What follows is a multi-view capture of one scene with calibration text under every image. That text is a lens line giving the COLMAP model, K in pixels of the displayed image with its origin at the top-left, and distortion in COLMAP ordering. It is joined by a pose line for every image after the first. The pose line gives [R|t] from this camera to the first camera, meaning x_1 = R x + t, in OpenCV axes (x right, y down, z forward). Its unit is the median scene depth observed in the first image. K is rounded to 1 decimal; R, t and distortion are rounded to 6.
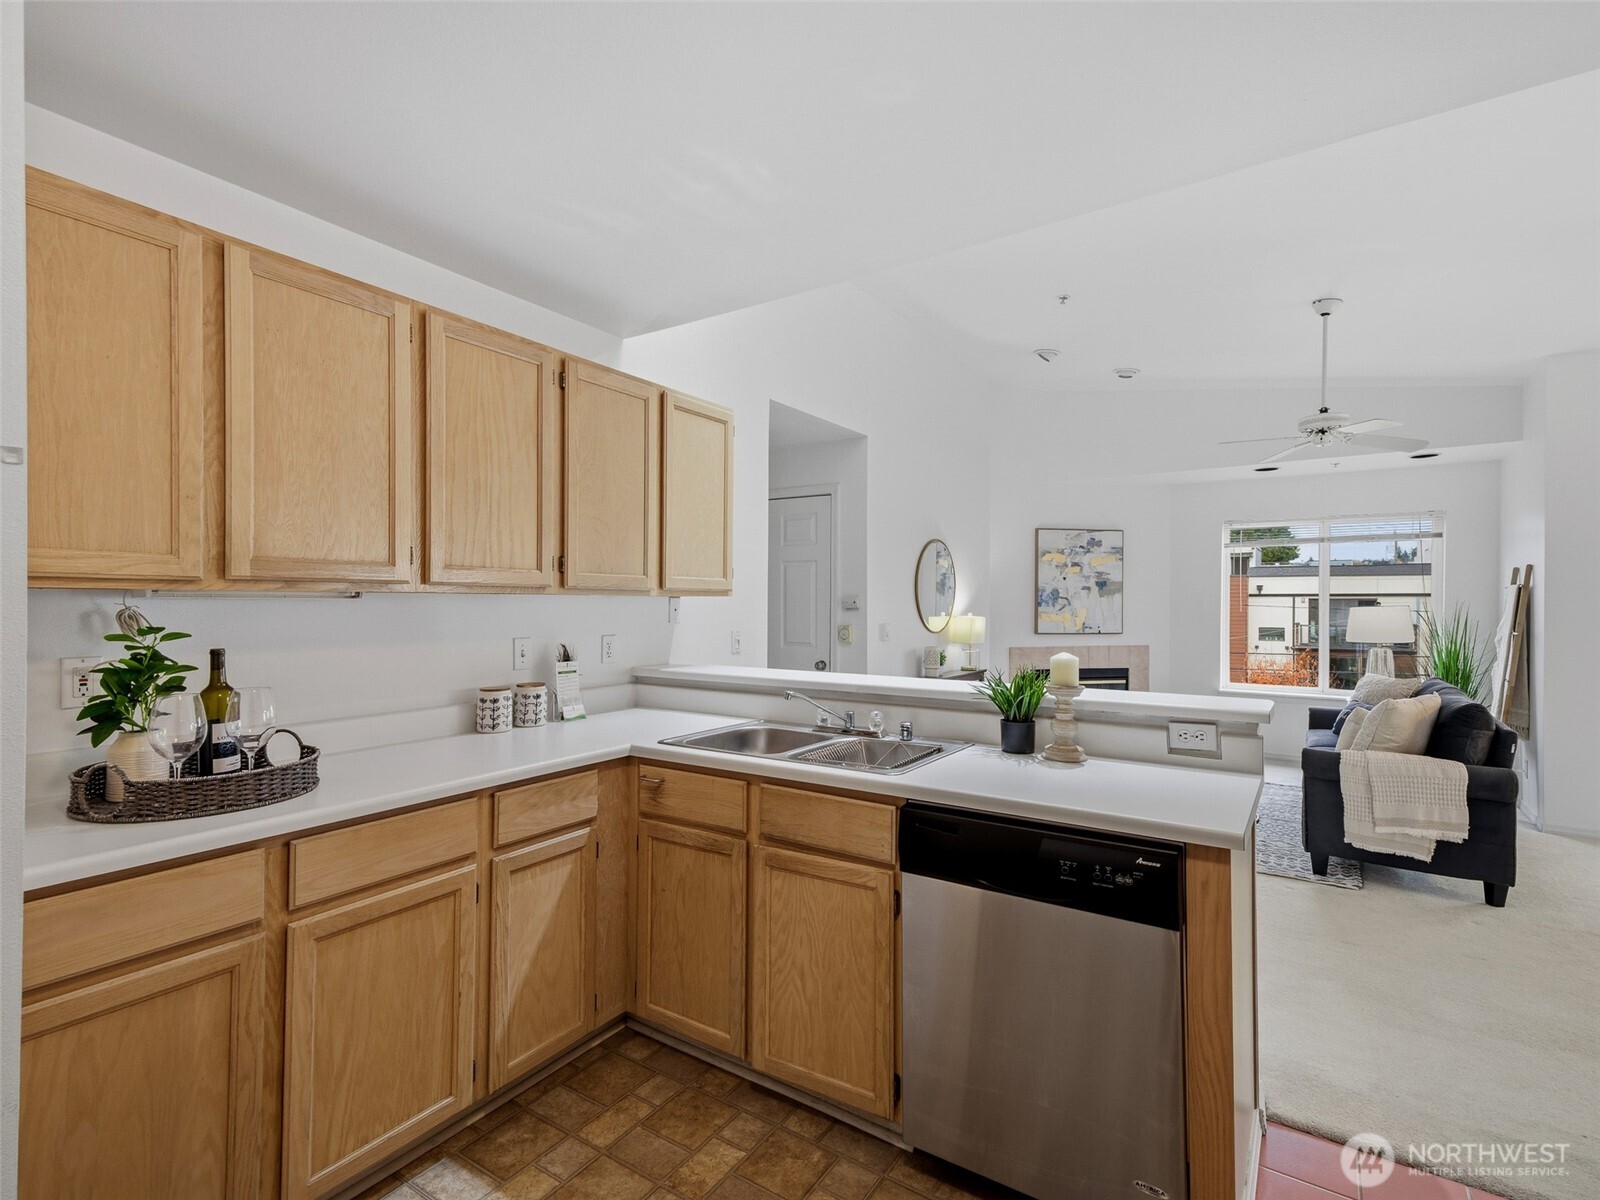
lens RADIAL K [[773.0, 0, 812.8], [0, 773.0, 601.3], [0, 0, 1]] dist [0.038247, -0.000142]
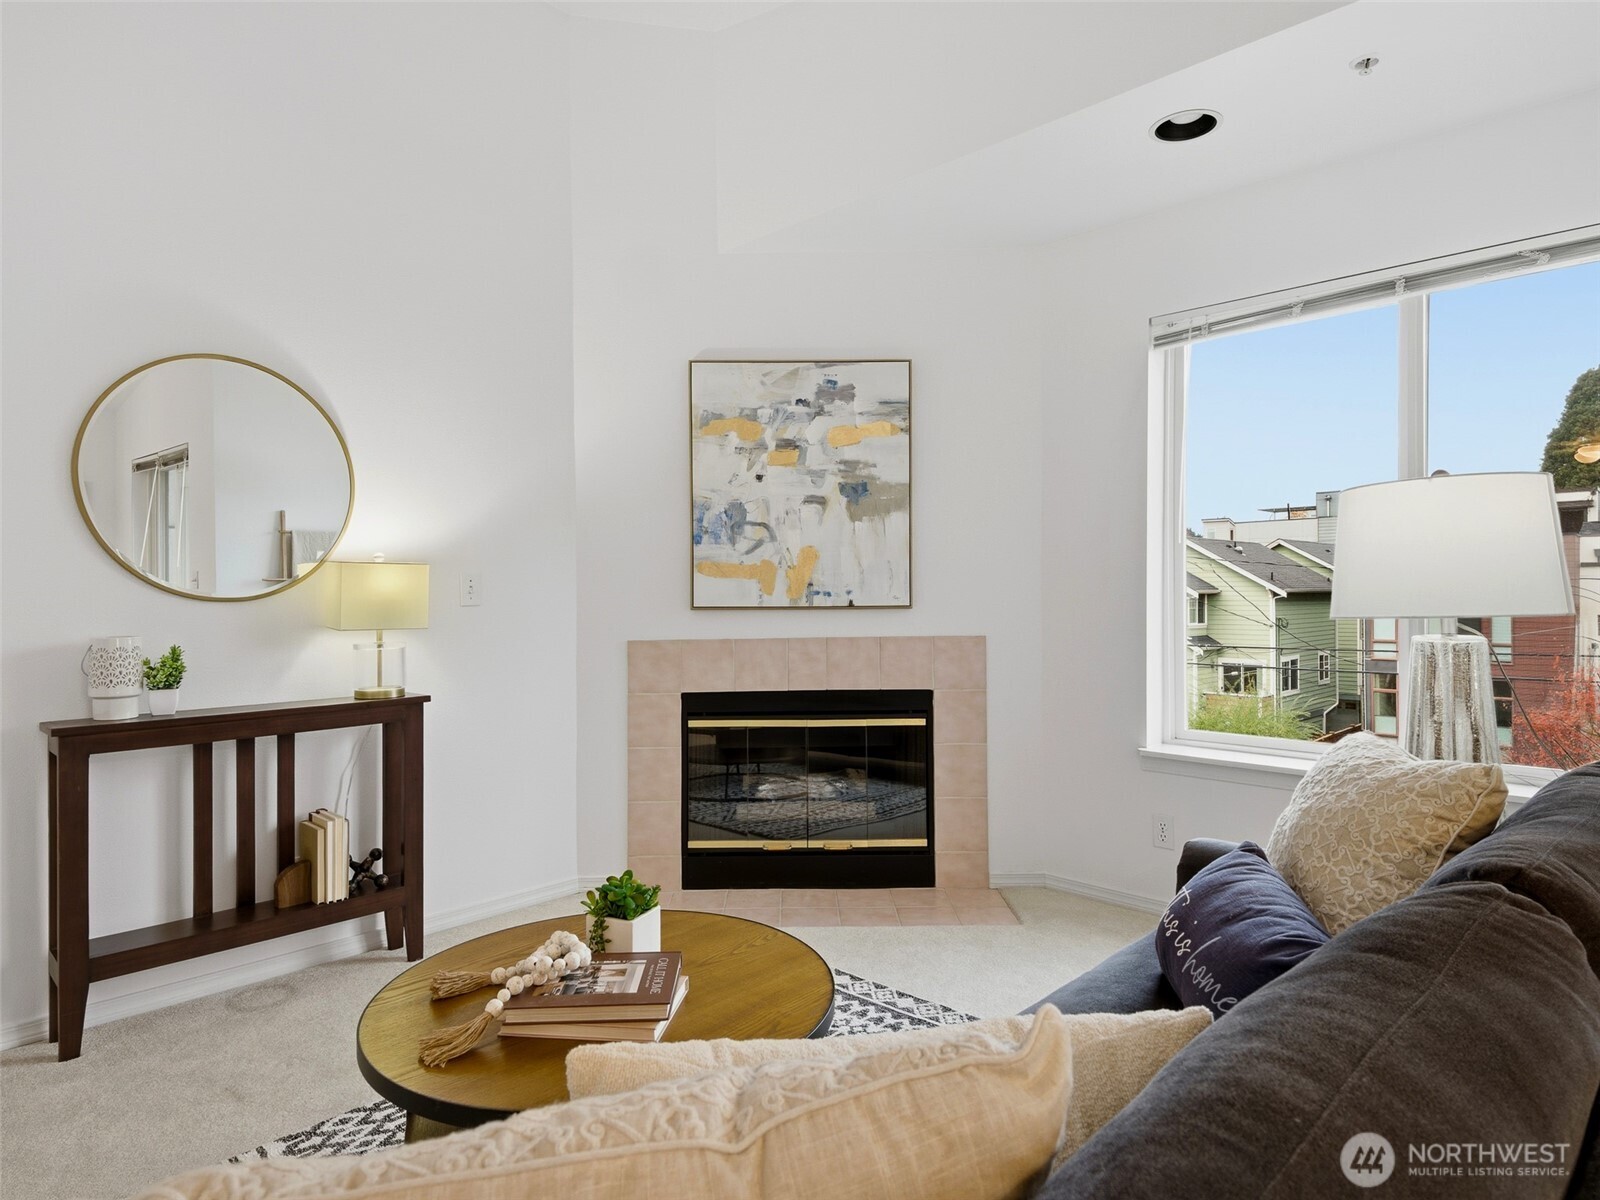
lens RADIAL K [[946.5, 0, 803.3], [0, 946.5, 593.9], [0, 0, 1]] dist [0.060562, -0.037791]
pose [[0.980476, -0.008182, -0.196469, 0.443902], [0.009274, 0.999946, 0.004643, 0.031407], [0.196421, -0.006375, 0.980499, 0.491783]]
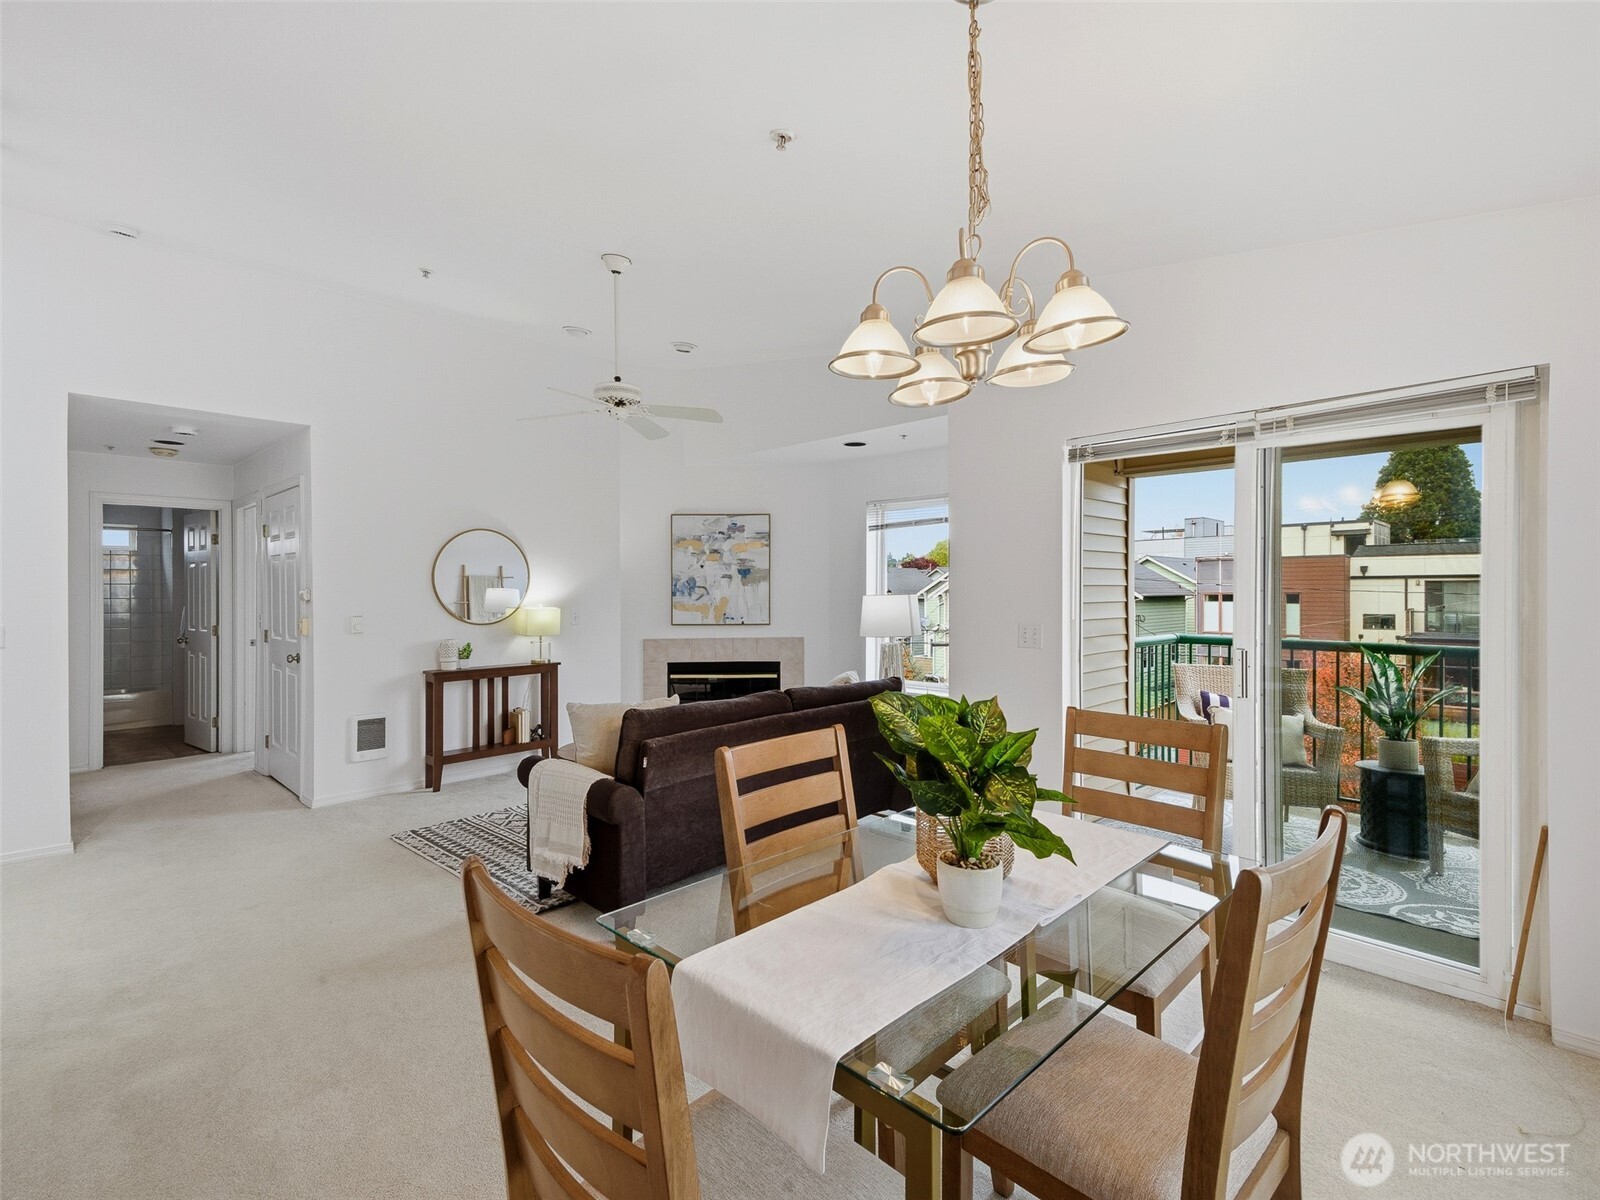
lens RADIAL K [[755.9, 0, 800.0], [0, 755.9, 600.0], [0, 0, 1]] dist [0.037218, -0.000452]
pose [[0.978931, -0.002829, -0.204172, 0.622662], [0.006269, 0.999849, 0.016200, -0.002723], [0.204096, -0.017139, 0.978801, 0.118838]]
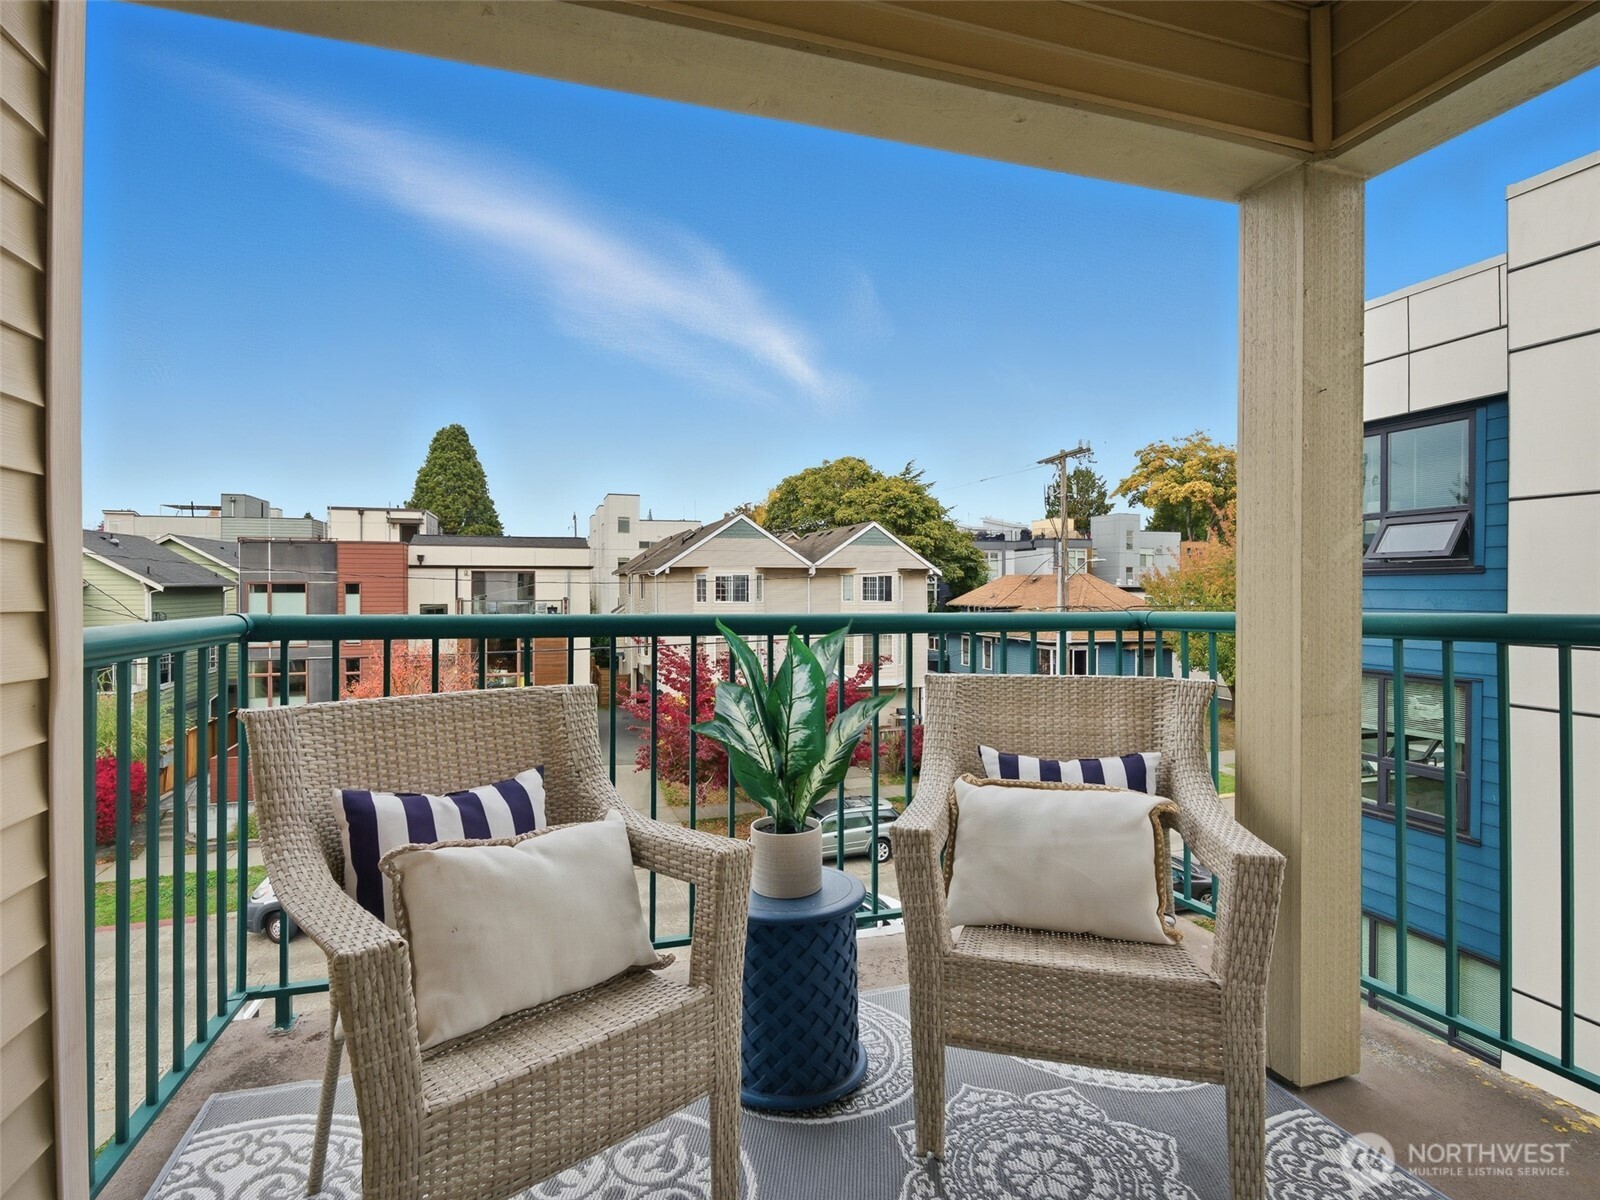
lens RADIAL K [[806.7, 0, 794.5], [0, 806.7, 580.9], [0, 0, 1]] dist [-0.002496, -0.000798]
pose [[0.636338, 0.000993, 0.771410, 0.741013], [-0.001717, 0.999999, 0.000129, 0.034093], [-0.771408, -0.001407, 0.636339, 0.617732]]
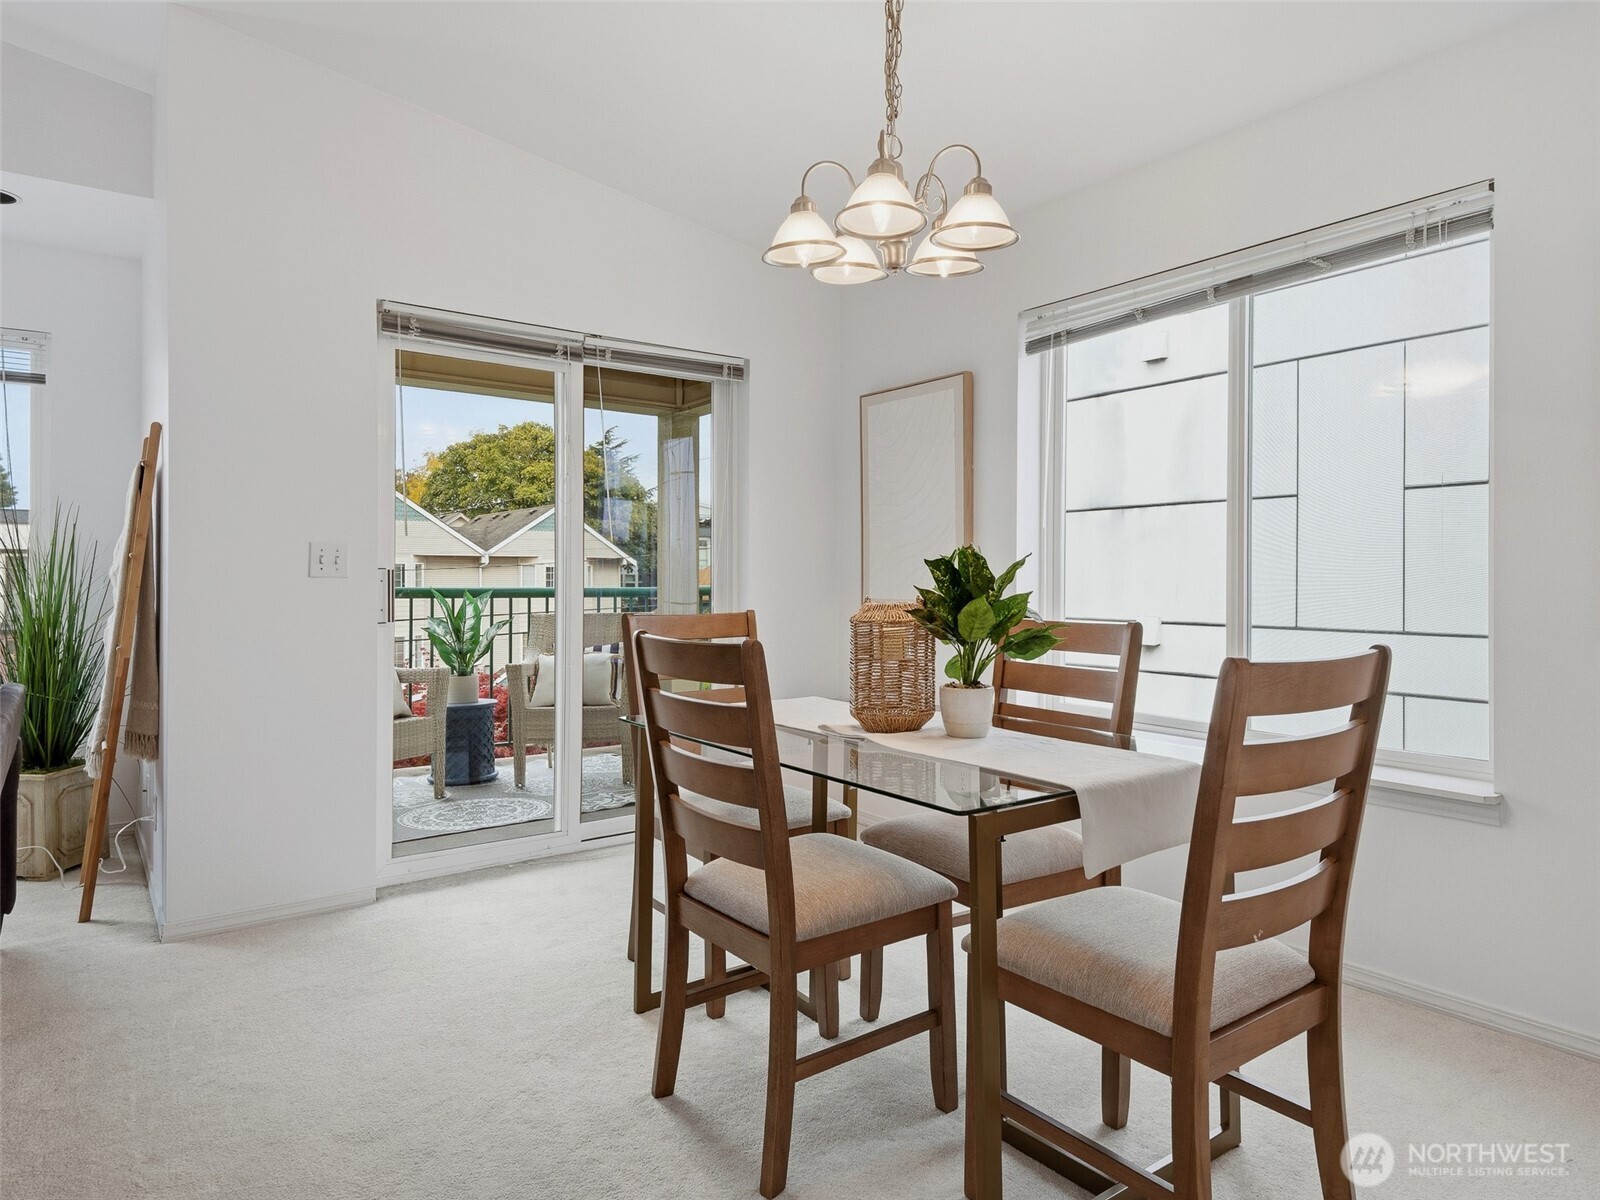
lens RADIAL K [[985.7, 0, 803.1], [0, 985.7, 584.3], [0, 0, 1]] dist [0.024139, -0.000155]
pose [[0.350230, -0.008406, 0.936626, 0.311575], [-0.006183, 0.999917, 0.011286, 0.034729], [-0.936643, -0.009744, 0.350149, 0.267630]]
